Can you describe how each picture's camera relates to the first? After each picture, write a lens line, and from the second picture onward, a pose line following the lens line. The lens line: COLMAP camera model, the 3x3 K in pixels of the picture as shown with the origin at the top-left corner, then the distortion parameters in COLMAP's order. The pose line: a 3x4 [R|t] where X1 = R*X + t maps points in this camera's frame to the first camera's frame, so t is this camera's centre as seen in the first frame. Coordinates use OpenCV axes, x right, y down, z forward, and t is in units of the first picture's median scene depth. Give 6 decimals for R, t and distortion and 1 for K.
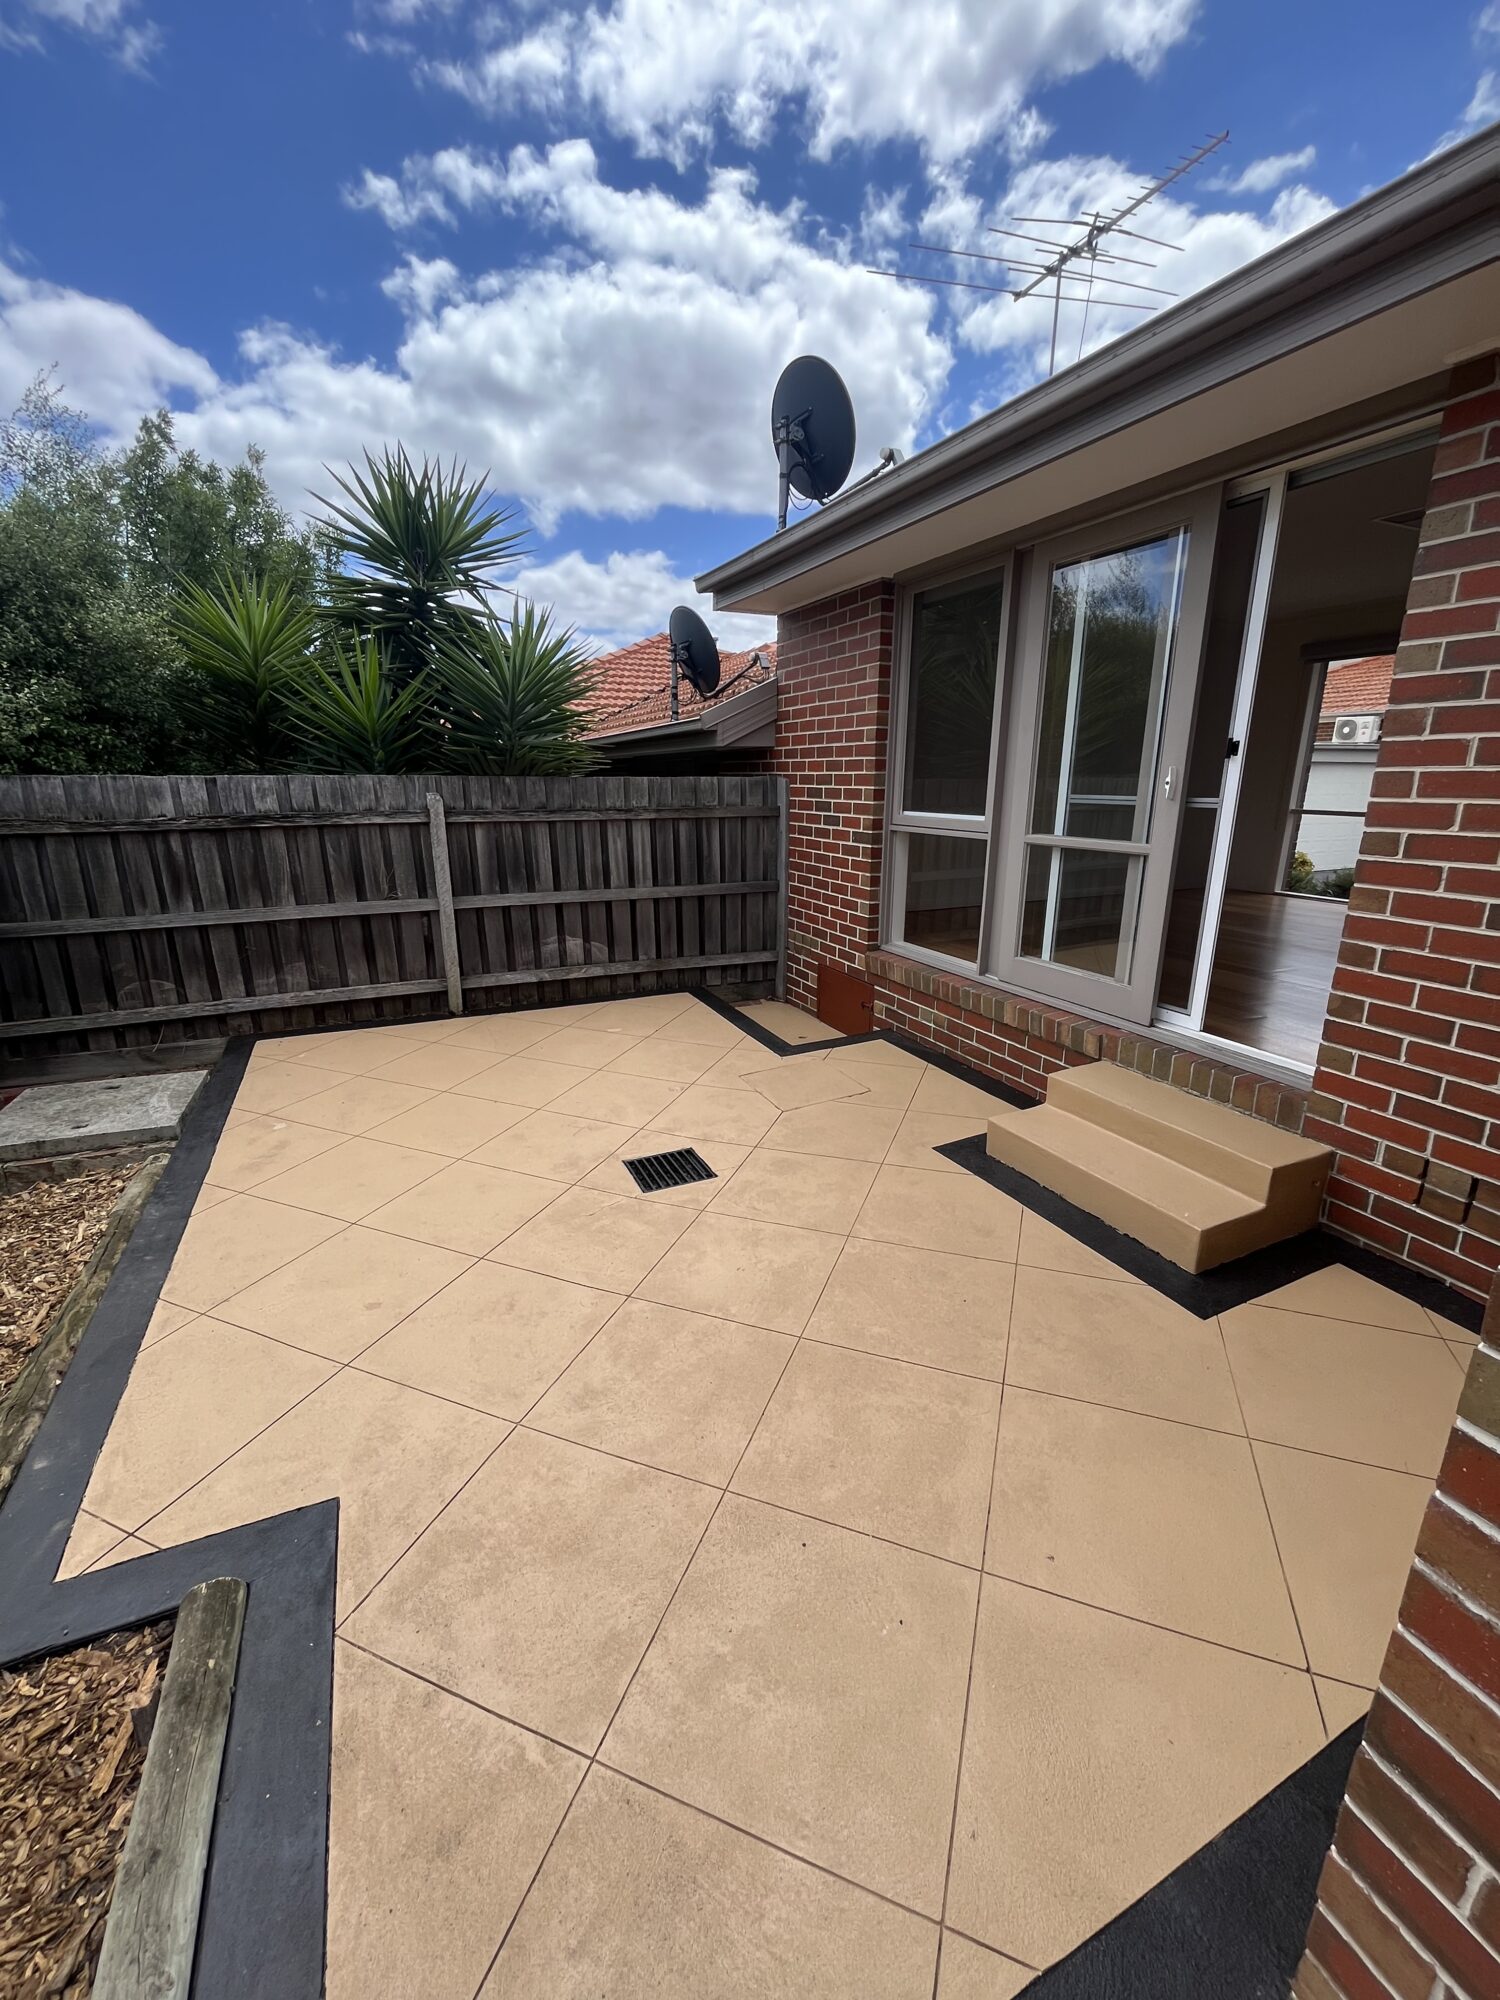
lens RADIAL K [[787.3, 0, 750.0], [0, 787.3, 1000.0], [0, 0, 1]] dist [-0.000359, -0.018959]
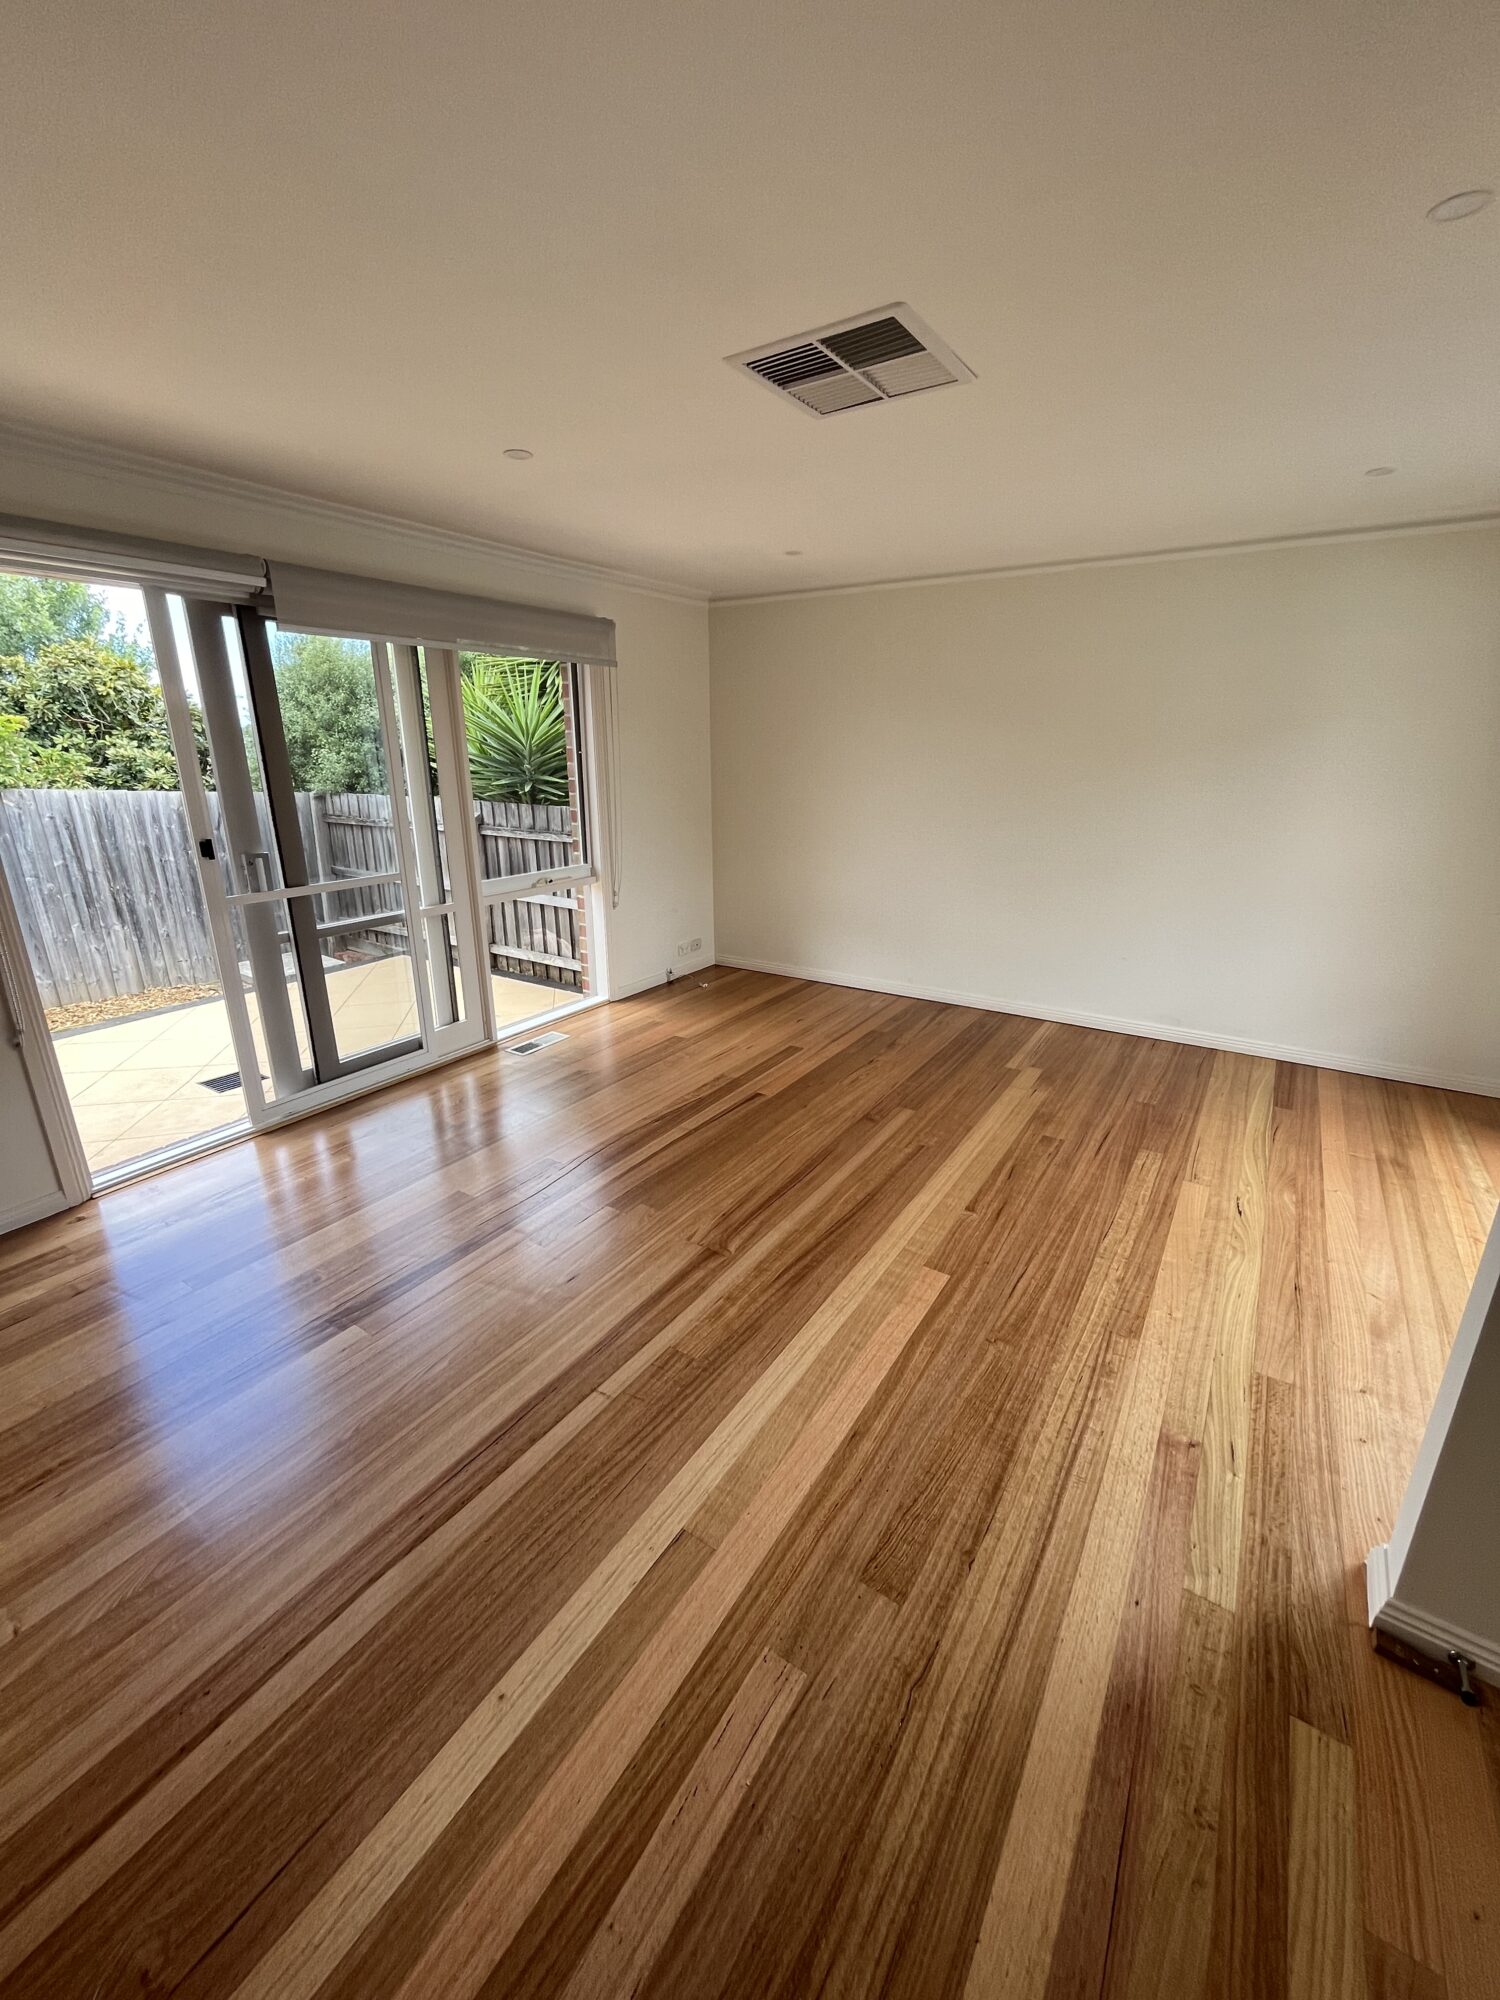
lens RADIAL K [[809.0, 0, 750.0], [0, 809.0, 1000.0], [0, 0, 1]] dist [0.008877, -0.000019]
pose [[0.539196, 0.256302, -0.802233, 1.061738], [-0.223514, 0.961956, 0.157103, -0.262244], [0.811979, 0.094601, 0.575970, 0.555175]]
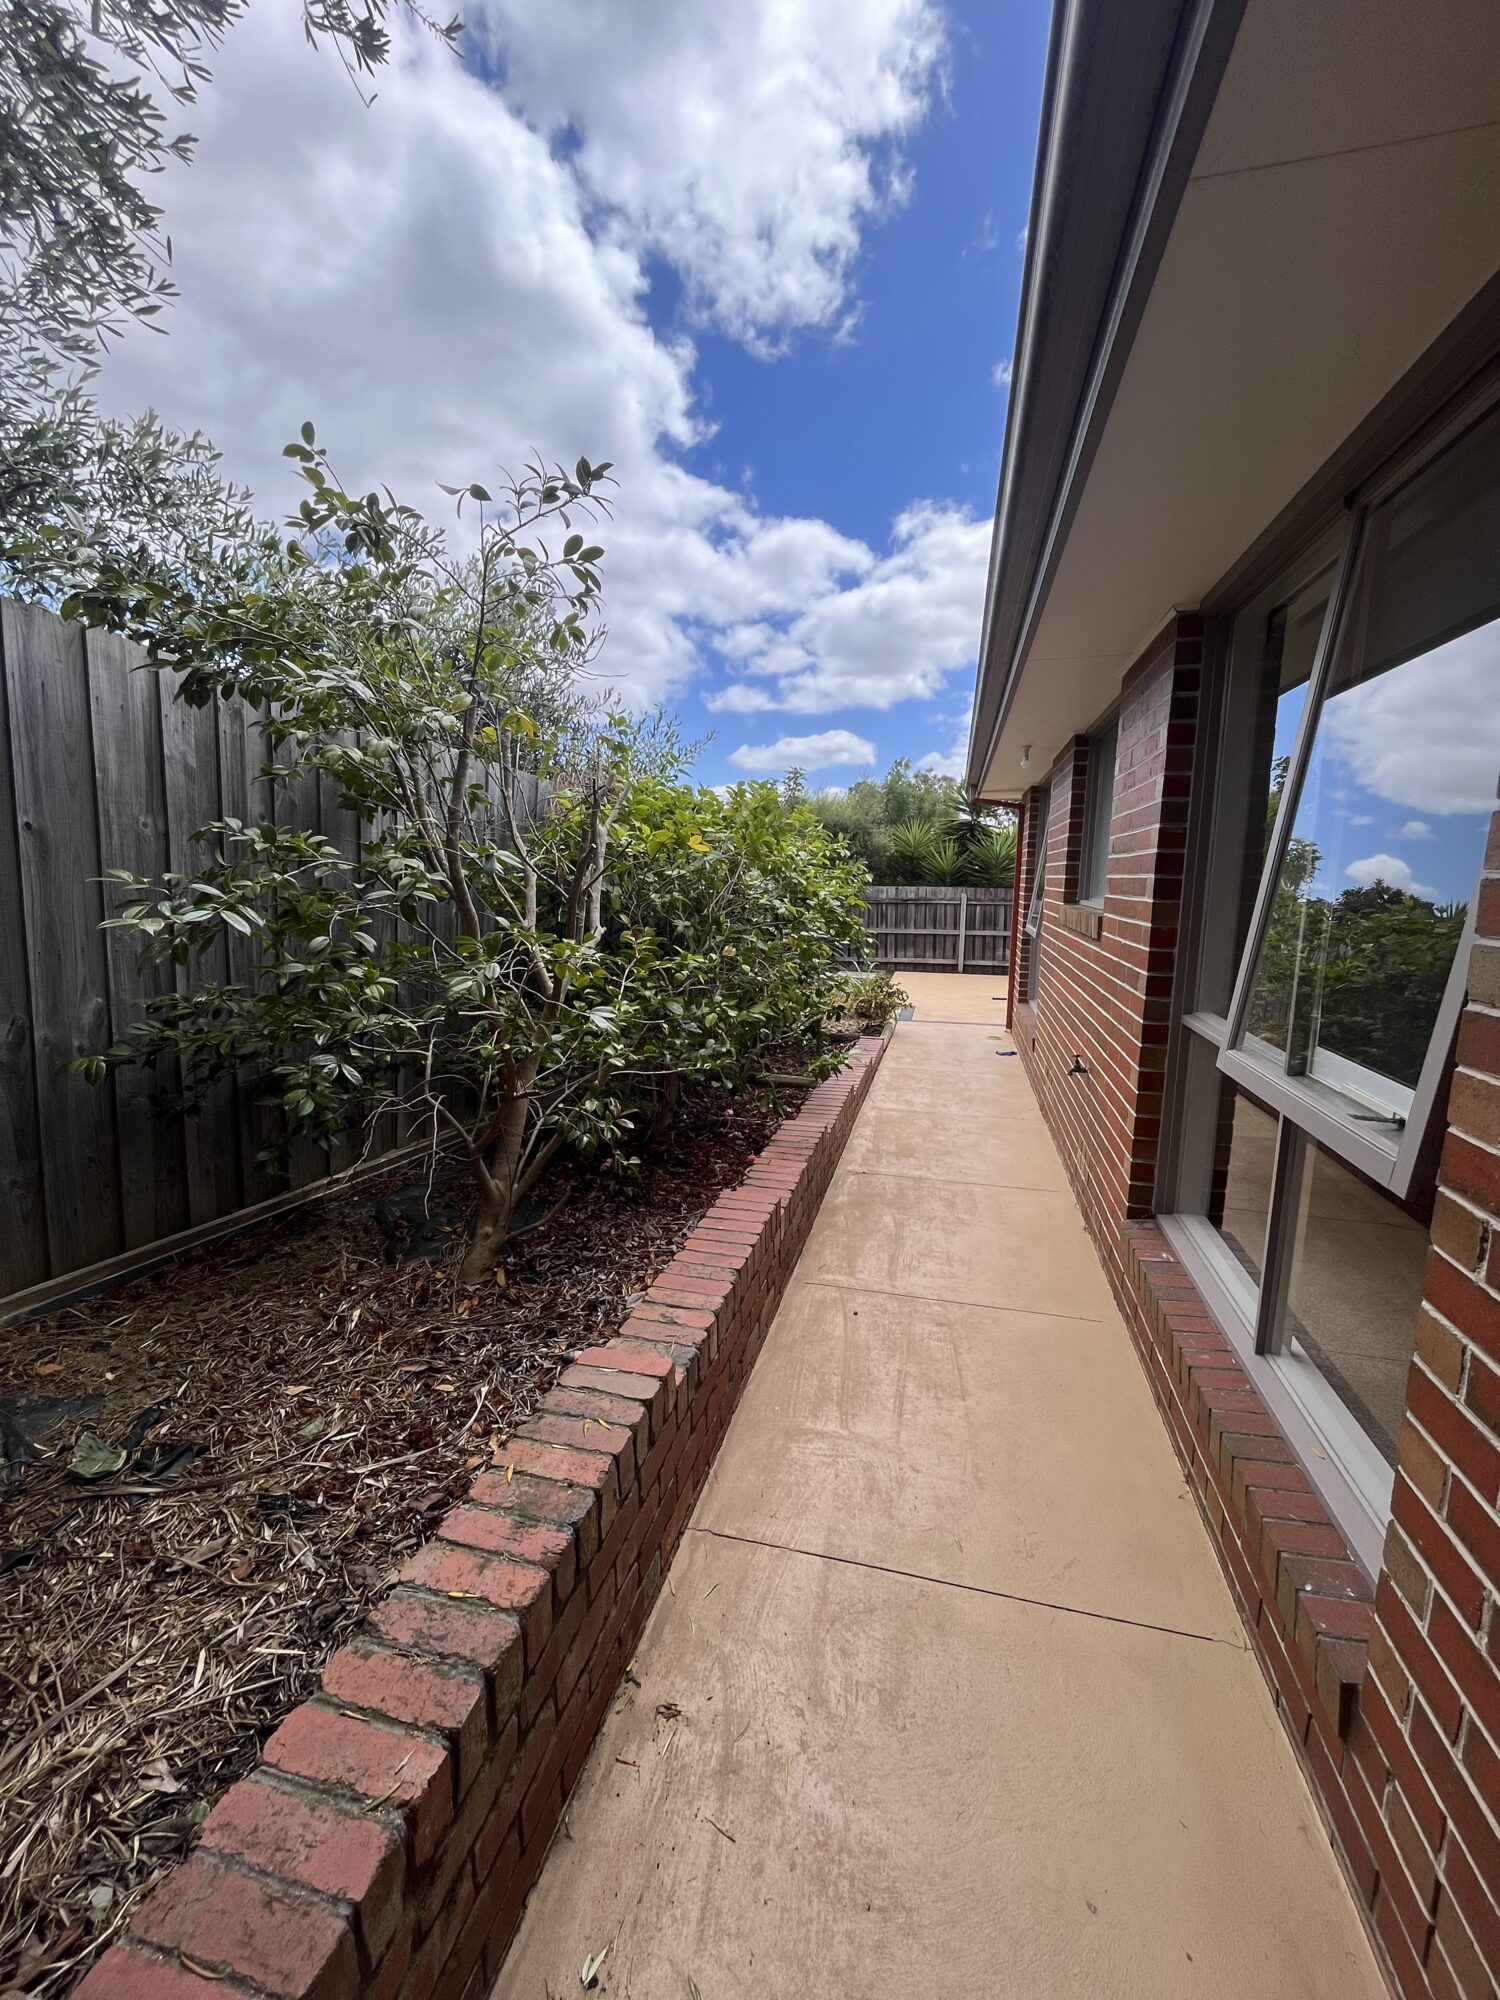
lens RADIAL K [[809.0, 0, 750.0], [0, 809.0, 1000.0], [0, 0, 1]] dist [0.008877, -0.000019]
pose [[0.788331, 0.104743, -0.606270, 0.756716], [-0.172460, 0.983517, -0.054331, 0.385889], [0.590586, 0.147388, 0.793401, -1.626972]]
